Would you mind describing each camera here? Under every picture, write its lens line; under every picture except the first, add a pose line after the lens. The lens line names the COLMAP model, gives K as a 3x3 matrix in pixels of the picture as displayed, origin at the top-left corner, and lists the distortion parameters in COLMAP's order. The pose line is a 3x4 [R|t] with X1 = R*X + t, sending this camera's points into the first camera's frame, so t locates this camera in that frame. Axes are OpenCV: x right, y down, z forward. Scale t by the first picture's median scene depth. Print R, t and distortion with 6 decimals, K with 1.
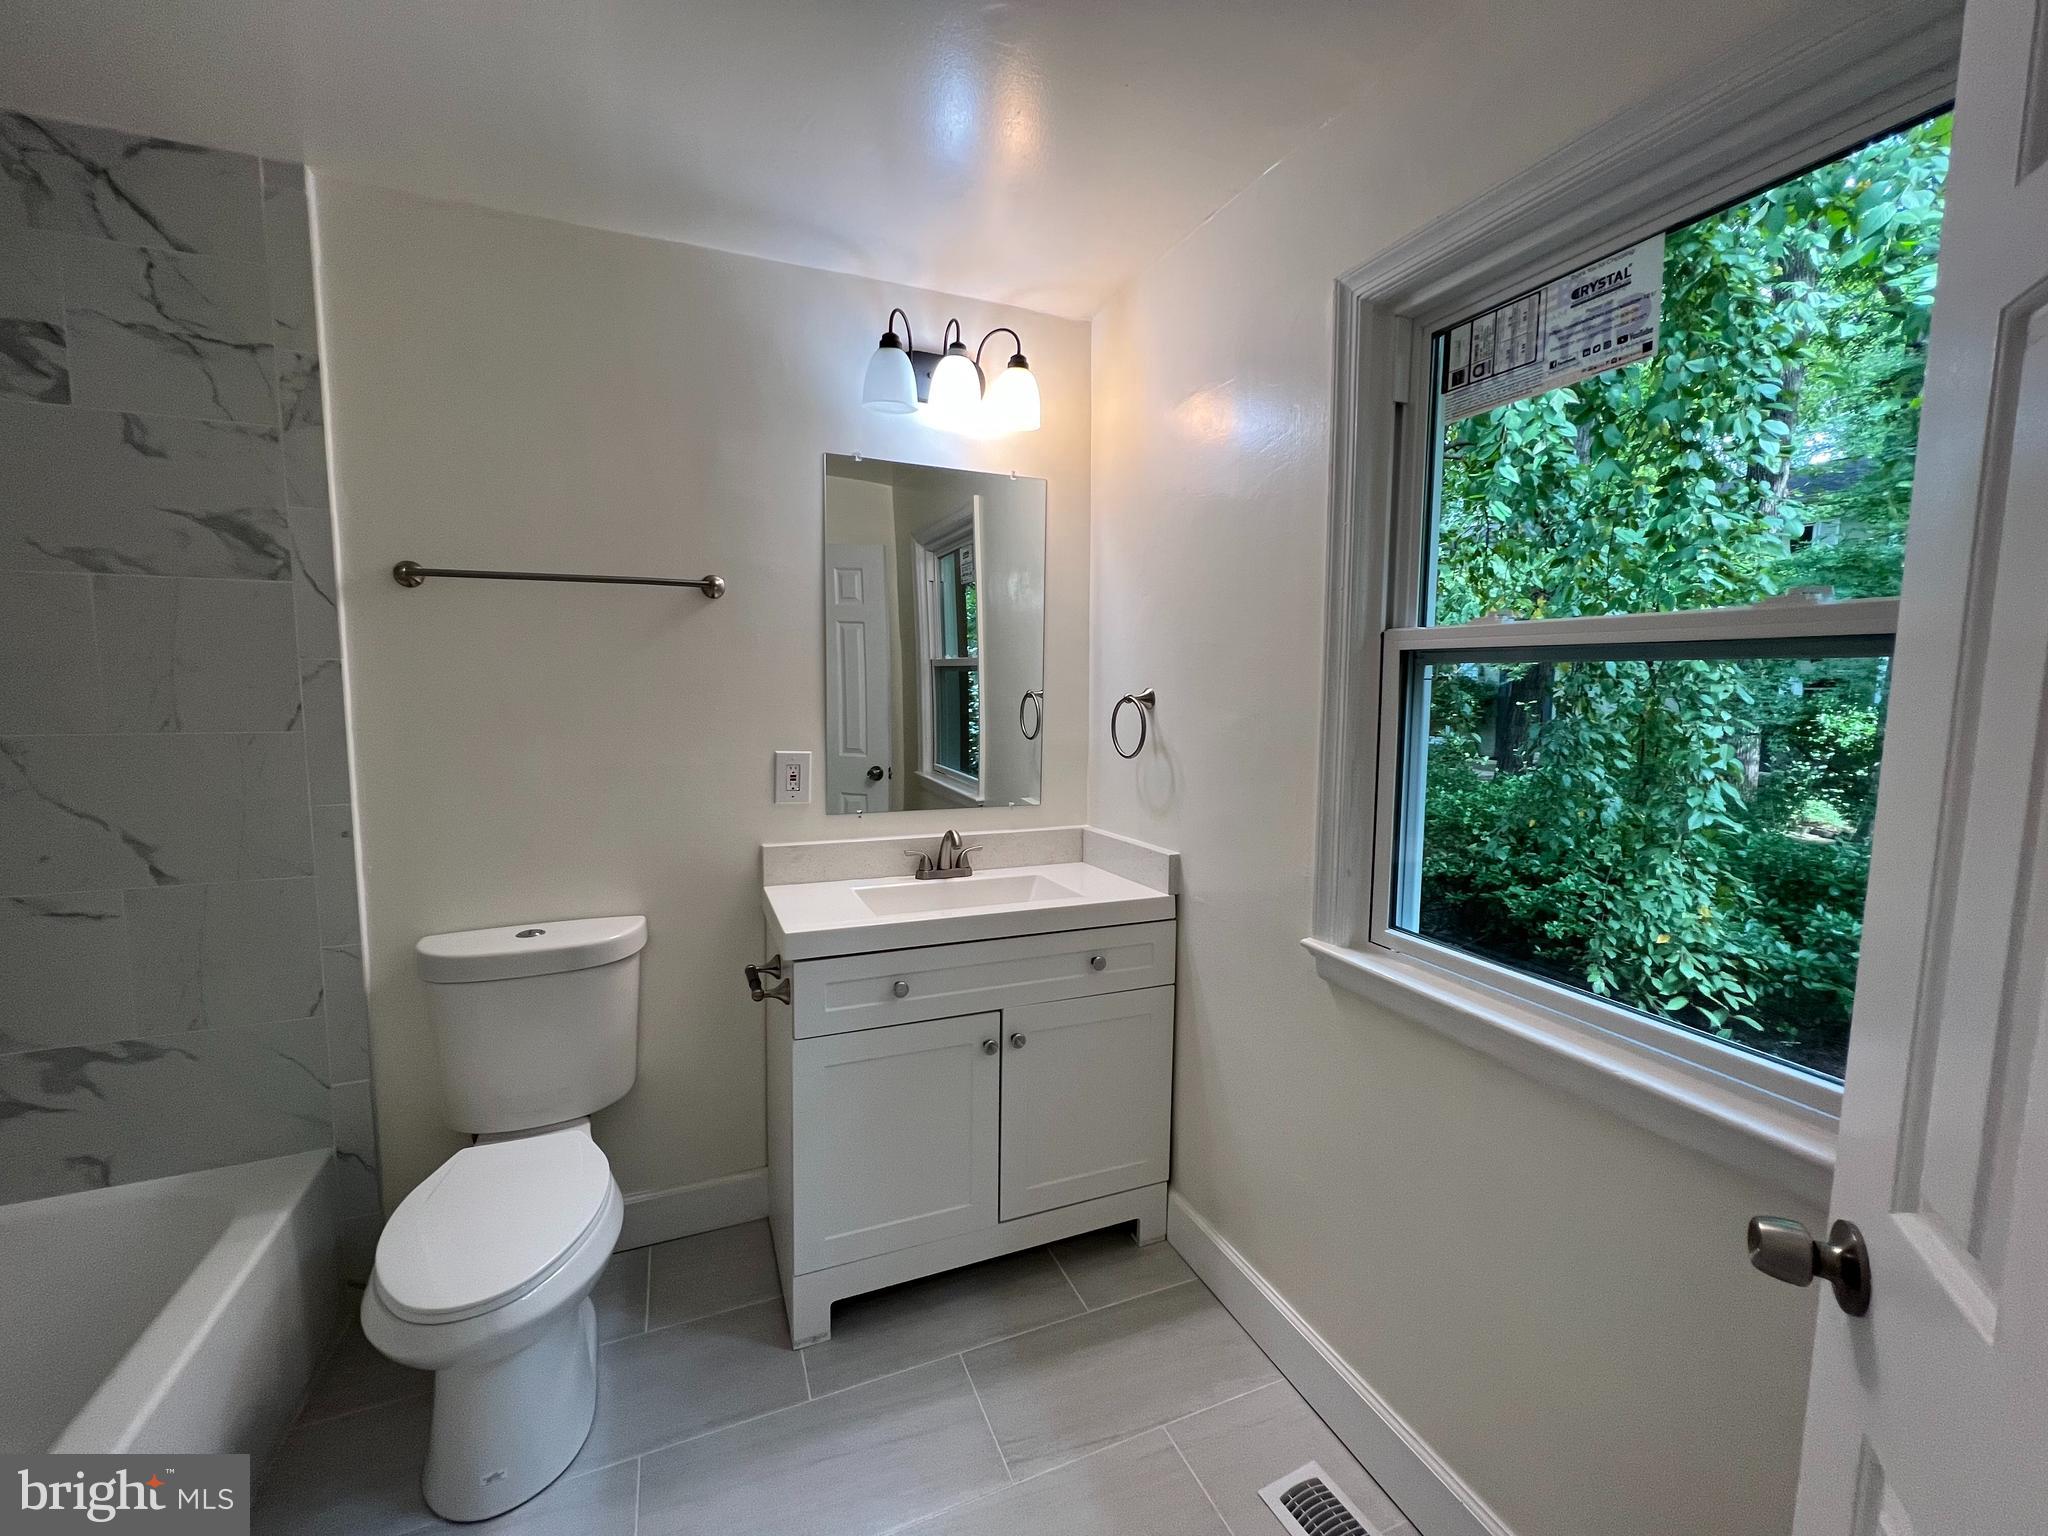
lens RADIAL K [[821.9, 0, 1019.6], [0, 821.9, 758.5], [0, 0, 1]] dist [0.000546, 0.000010]
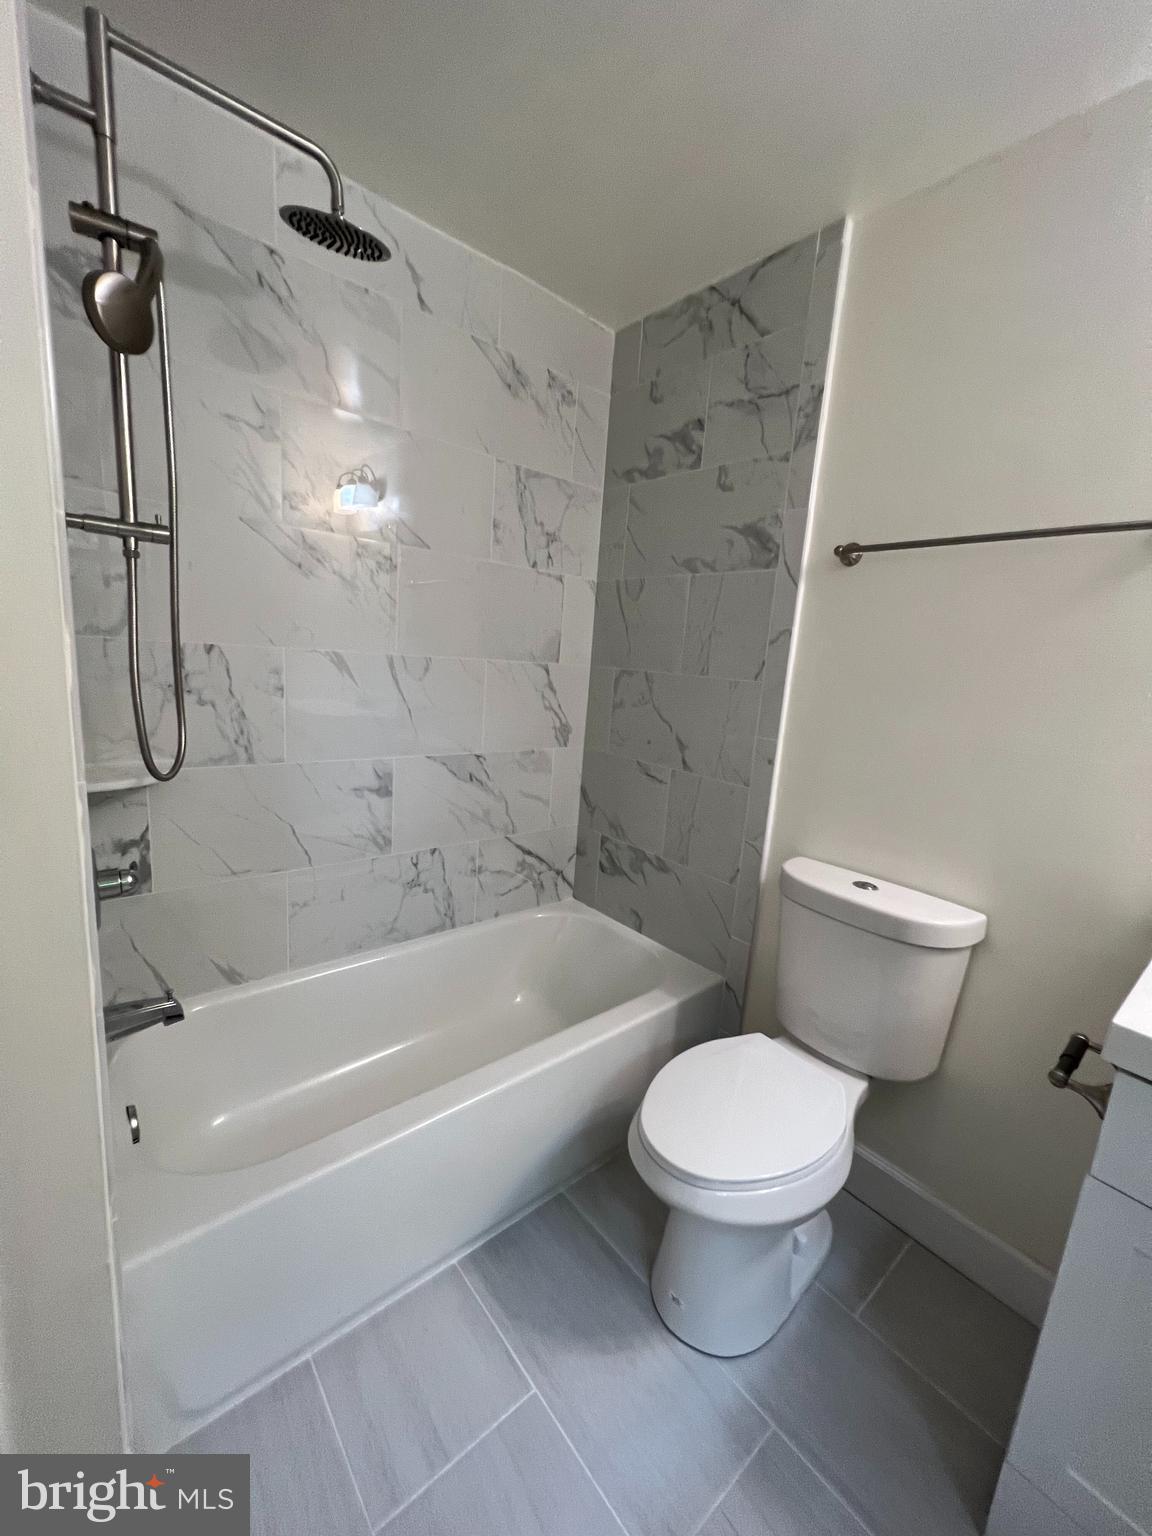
lens RADIAL K [[616.4, 0, 582.4], [0, 616.4, 765.0], [0, 0, 1]] dist [0.000546, 0.000010]
pose [[0.307741, 0.183144, -0.933678, 0.011508], [-0.162731, 0.976972, 0.138000, 0.009256], [0.937451, 0.109470, 0.330457, 0.384044]]
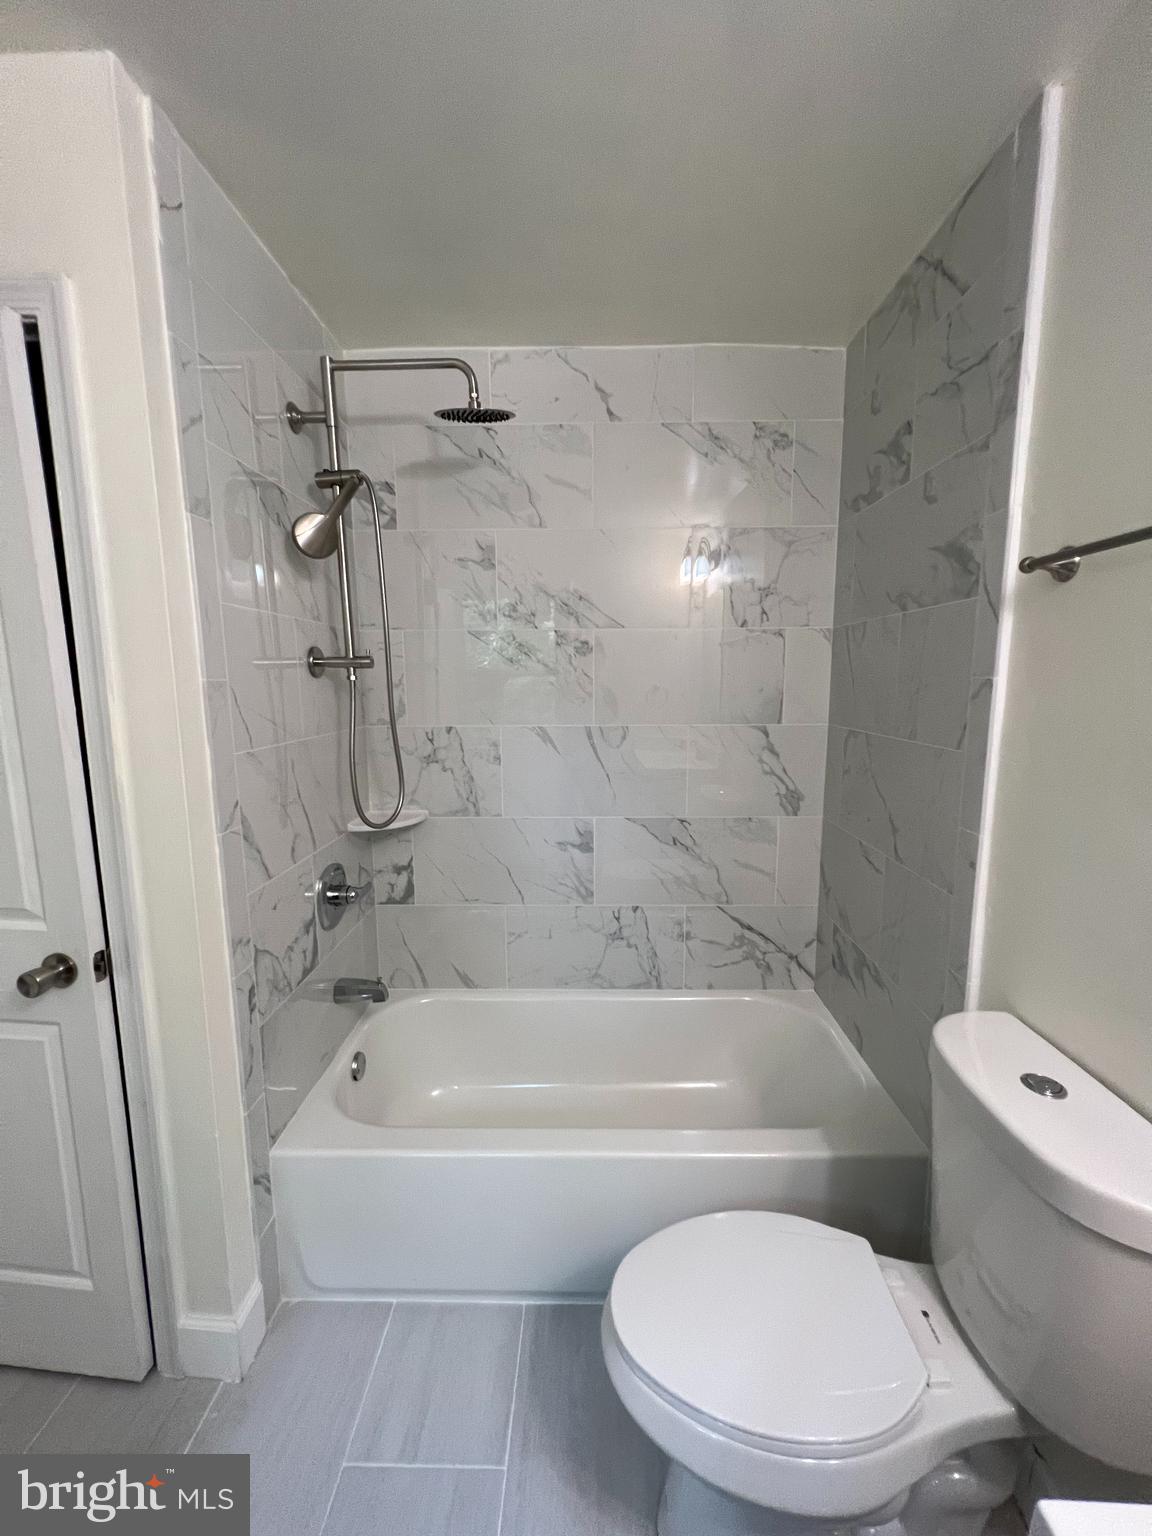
lens RADIAL K [[616.4, 0, 582.4], [0, 616.4, 765.0], [0, 0, 1]] dist [0.000546, 0.000010]
pose [[-0.400120, 0.124395, -0.907981, -0.020486], [-0.087202, 0.981083, 0.172837, -0.100667], [0.912305, 0.148333, -0.381703, 0.832586]]
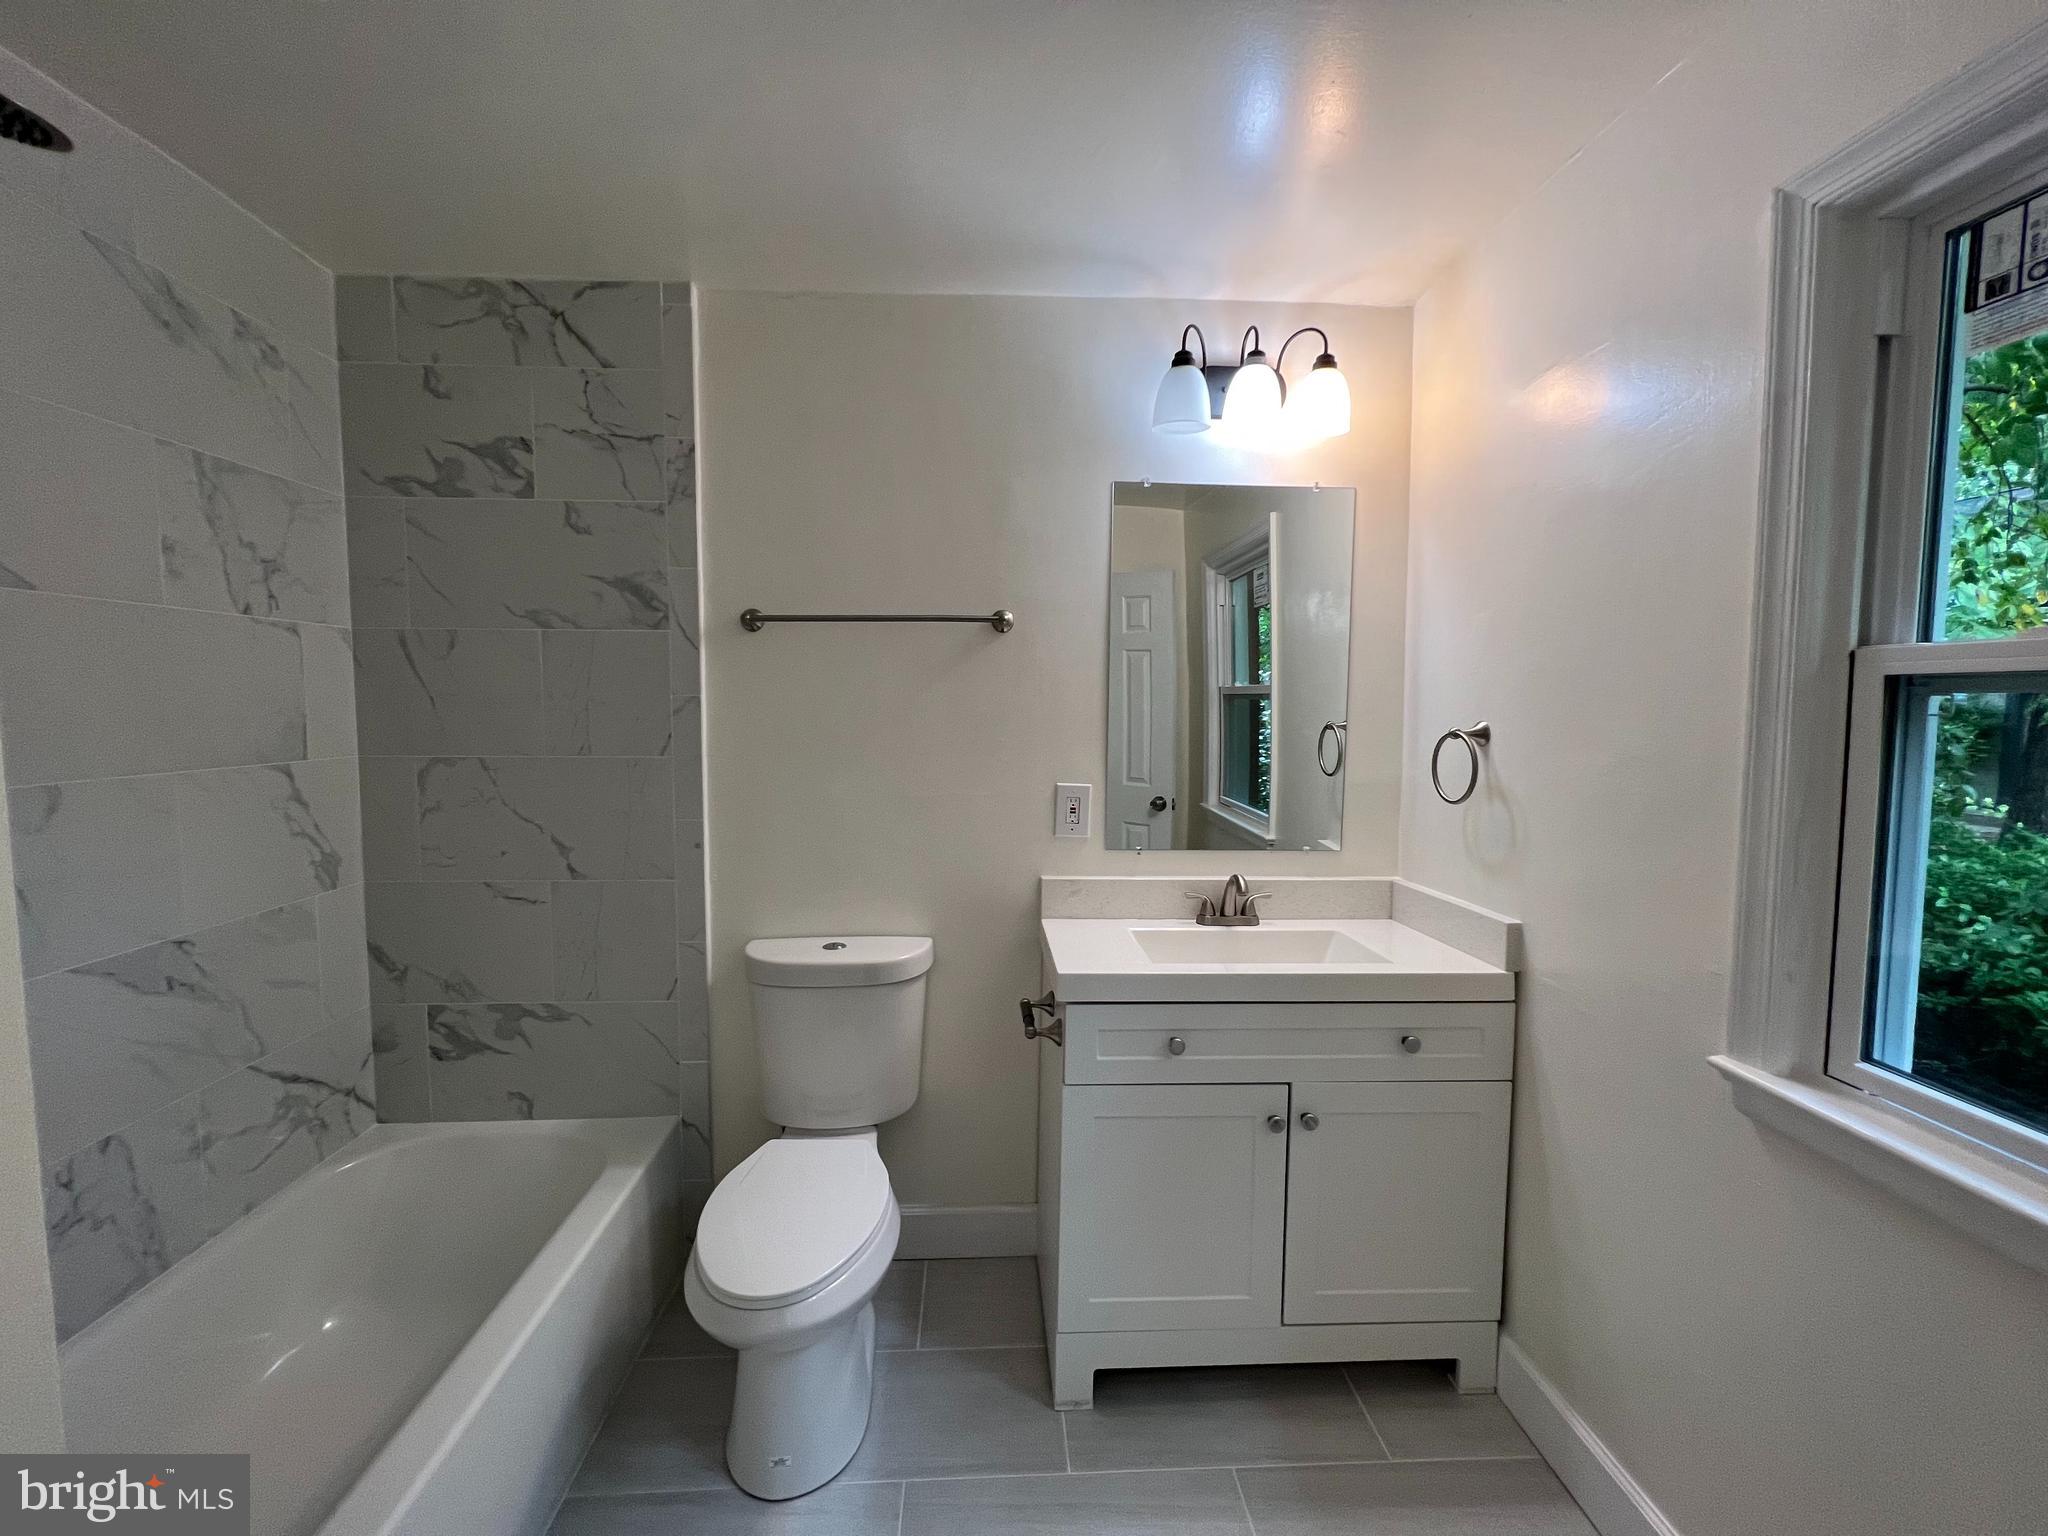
lens RADIAL K [[821.9, 0, 1019.6], [0, 821.9, 758.5], [0, 0, 1]] dist [0.000546, 0.000010]
pose [[0.940794, 0.019890, -0.338394, -0.003960], [-0.029967, 0.999249, -0.024579, -0.015524], [0.337650, 0.033264, 0.940684, 0.058074]]
